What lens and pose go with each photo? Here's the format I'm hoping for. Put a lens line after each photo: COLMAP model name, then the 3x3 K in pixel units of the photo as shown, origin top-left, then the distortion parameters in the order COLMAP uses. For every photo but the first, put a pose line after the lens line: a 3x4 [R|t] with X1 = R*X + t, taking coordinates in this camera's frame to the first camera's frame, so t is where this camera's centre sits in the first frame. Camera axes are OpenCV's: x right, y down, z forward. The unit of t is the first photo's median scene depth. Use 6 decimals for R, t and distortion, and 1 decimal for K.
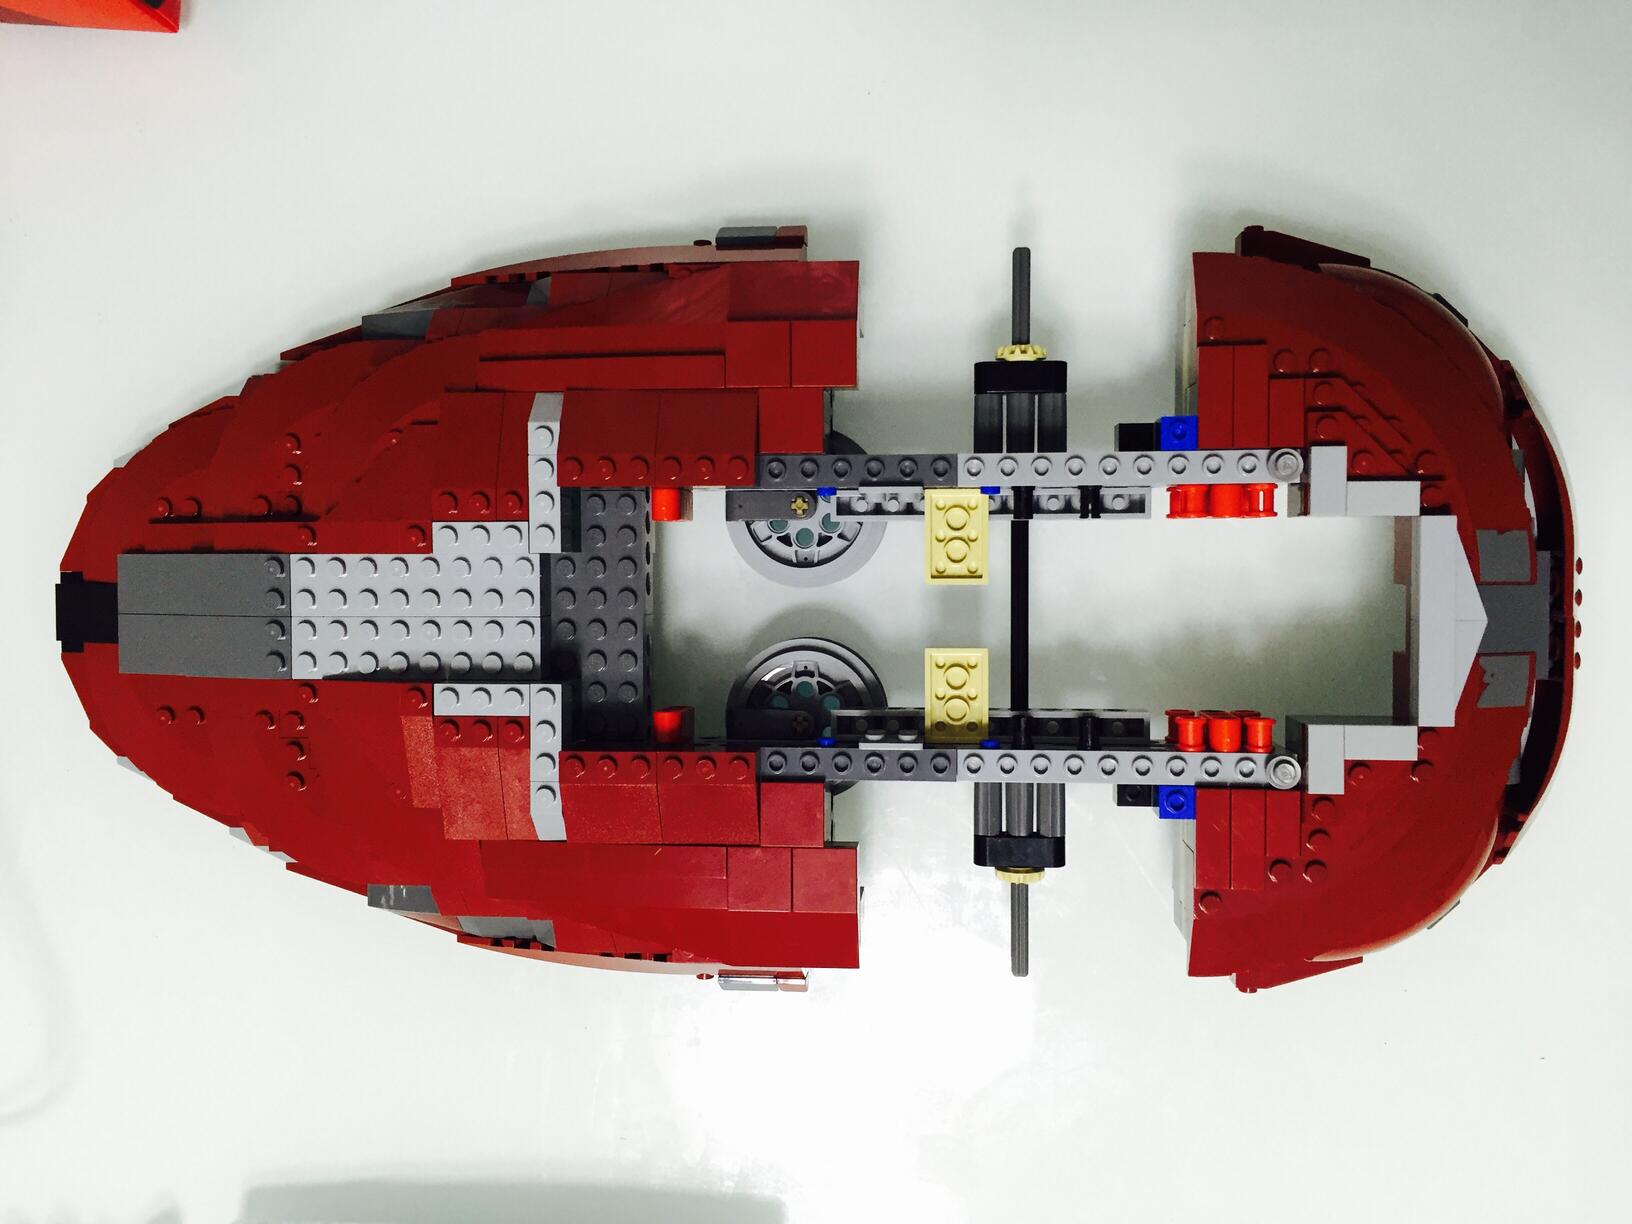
lens RADIAL K [[1377.6, 0, 816.0], [0, 1377.6, 612.0], [0, 0, 1]] dist [-0.002455, -0.000692]
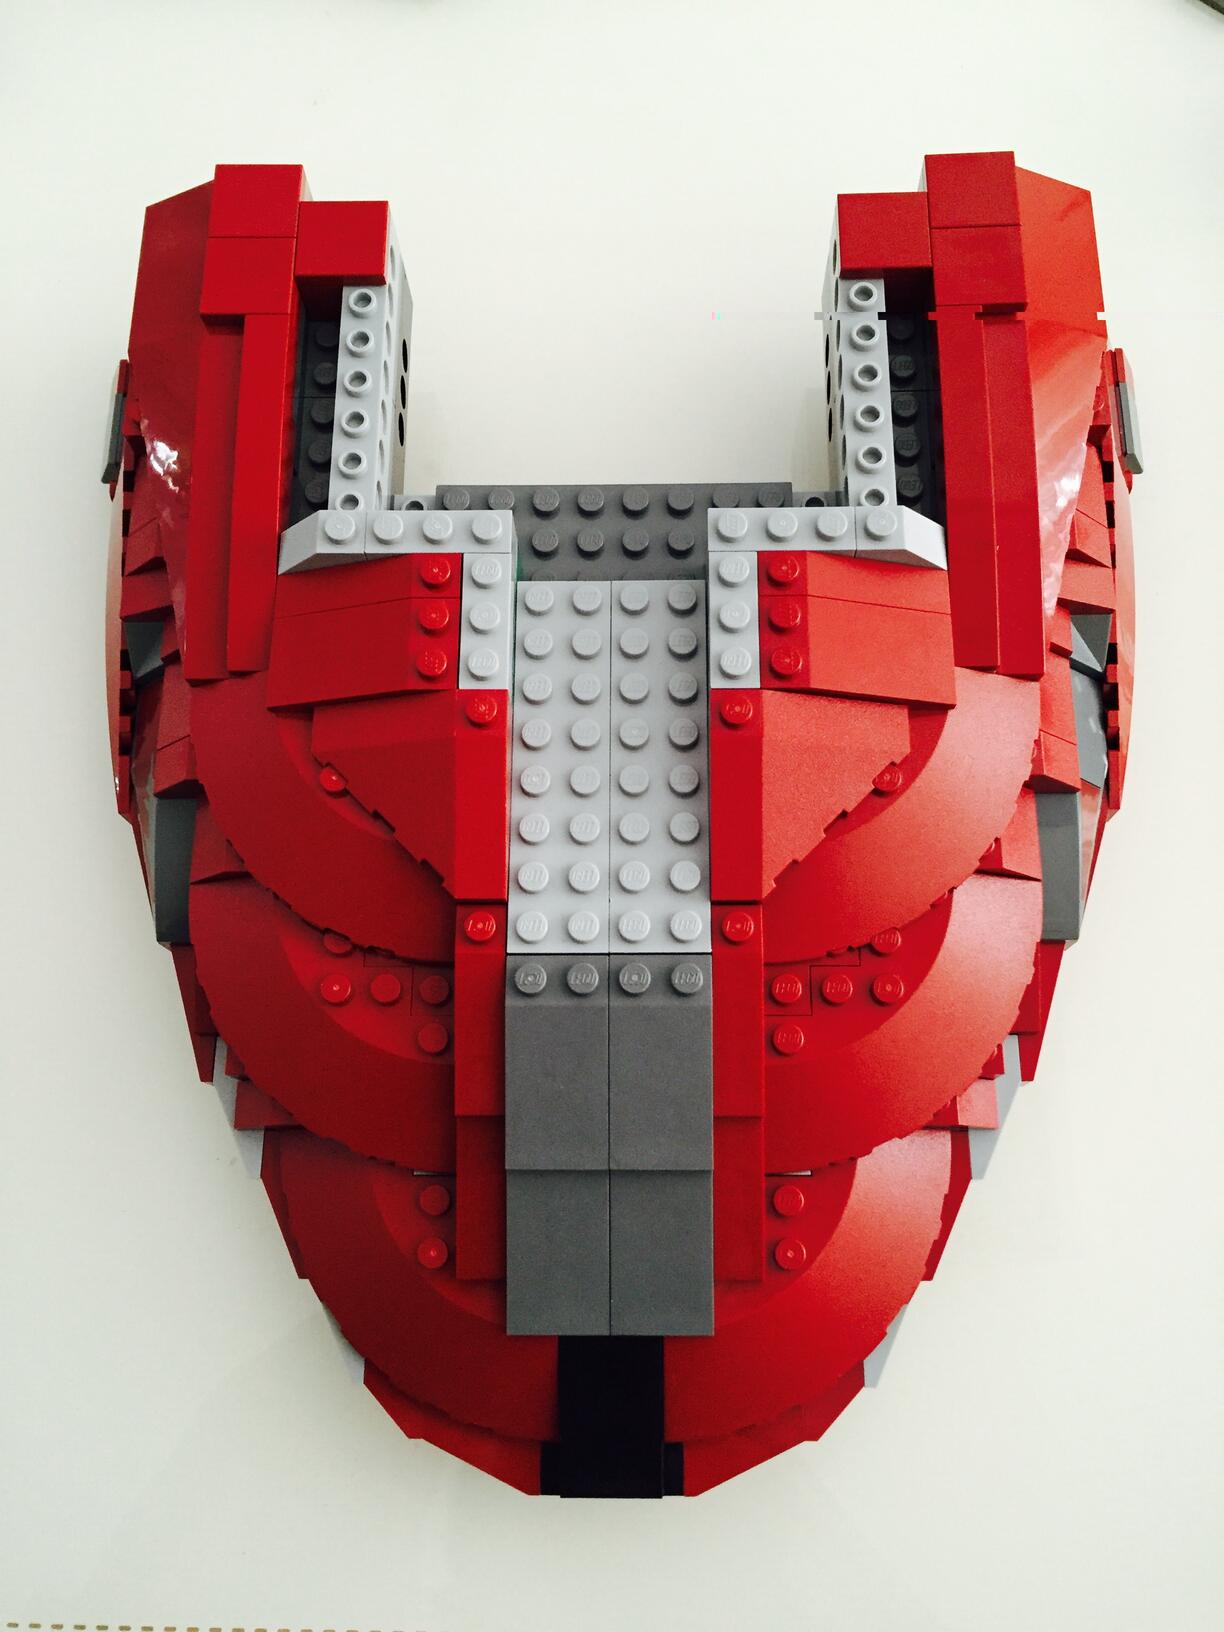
lens RADIAL K [[1377.6, 0, 612.0], [0, 1377.6, 816.0], [0, 0, 1]] dist [-0.002455, -0.000692]
pose [[0.002347, -0.931243, 0.364392, -0.514737], [0.997945, -0.021150, -0.060480, 0.041376], [0.064029, 0.363786, 0.929279, 0.389350]]
